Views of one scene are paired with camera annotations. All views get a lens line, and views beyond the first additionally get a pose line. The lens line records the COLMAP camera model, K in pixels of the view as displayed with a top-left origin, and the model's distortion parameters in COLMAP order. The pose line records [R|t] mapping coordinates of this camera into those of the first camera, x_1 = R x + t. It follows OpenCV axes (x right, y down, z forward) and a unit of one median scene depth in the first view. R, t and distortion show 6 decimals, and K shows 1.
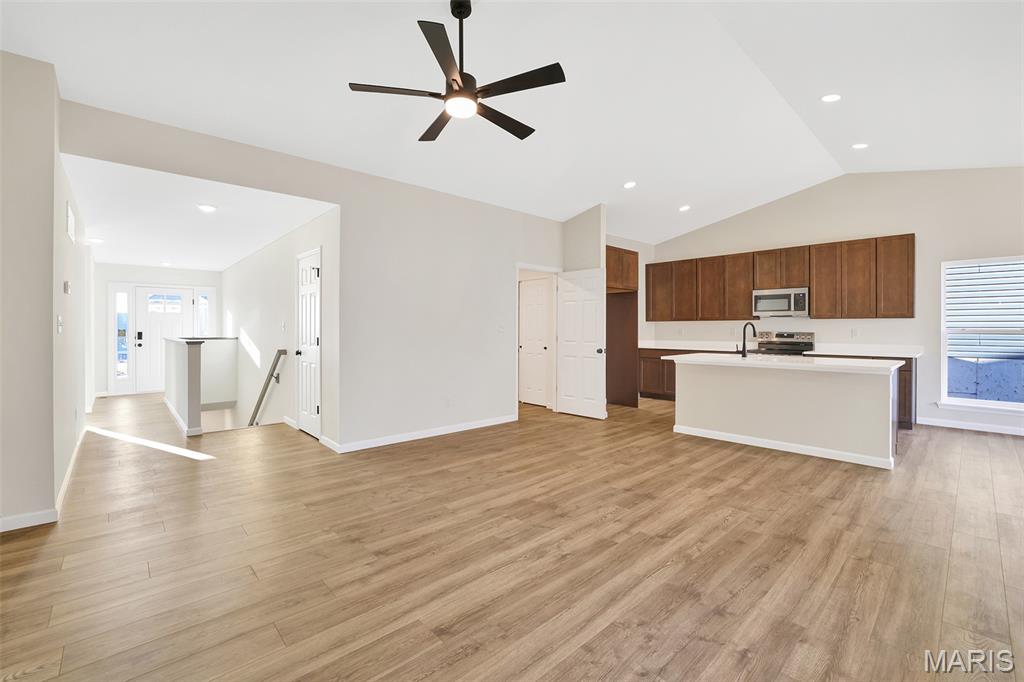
lens RADIAL K [[441.8, 0, 510.2], [0, 441.8, 328.2], [0, 0, 1]] dist [-0.048418, 0.015262]
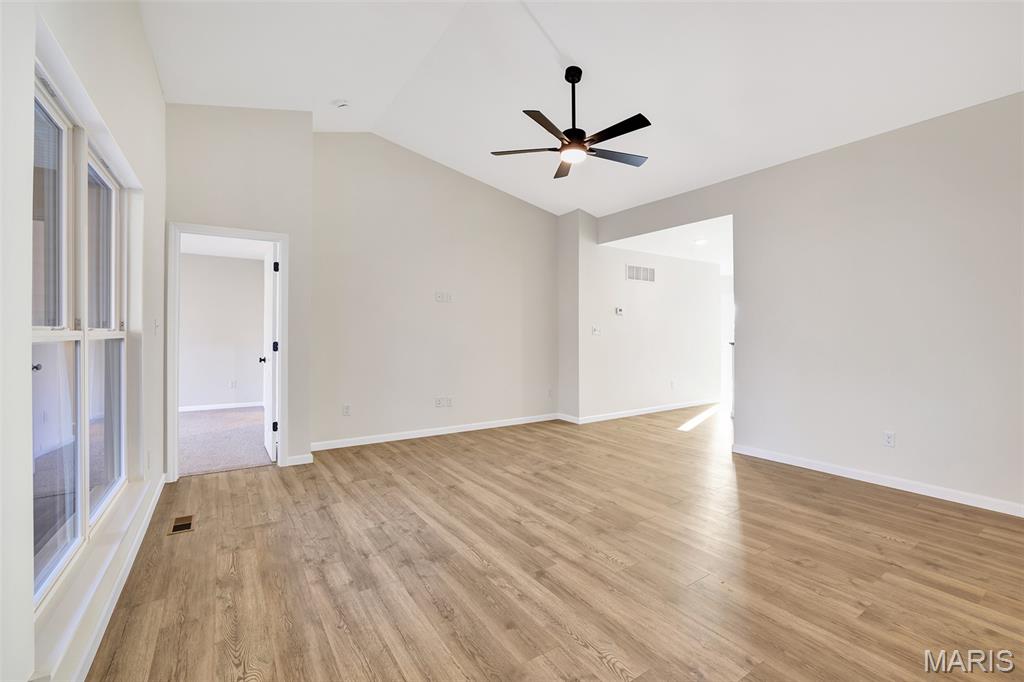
lens RADIAL K [[441.8, 0, 510.2], [0, 441.8, 328.2], [0, 0, 1]] dist [-0.048418, 0.015262]
pose [[-0.158004, -0.012378, -0.987361, 1.069562], [0.003421, 0.999909, -0.013083, 0.005686], [0.987433, -0.005445, -0.157947, 0.951429]]
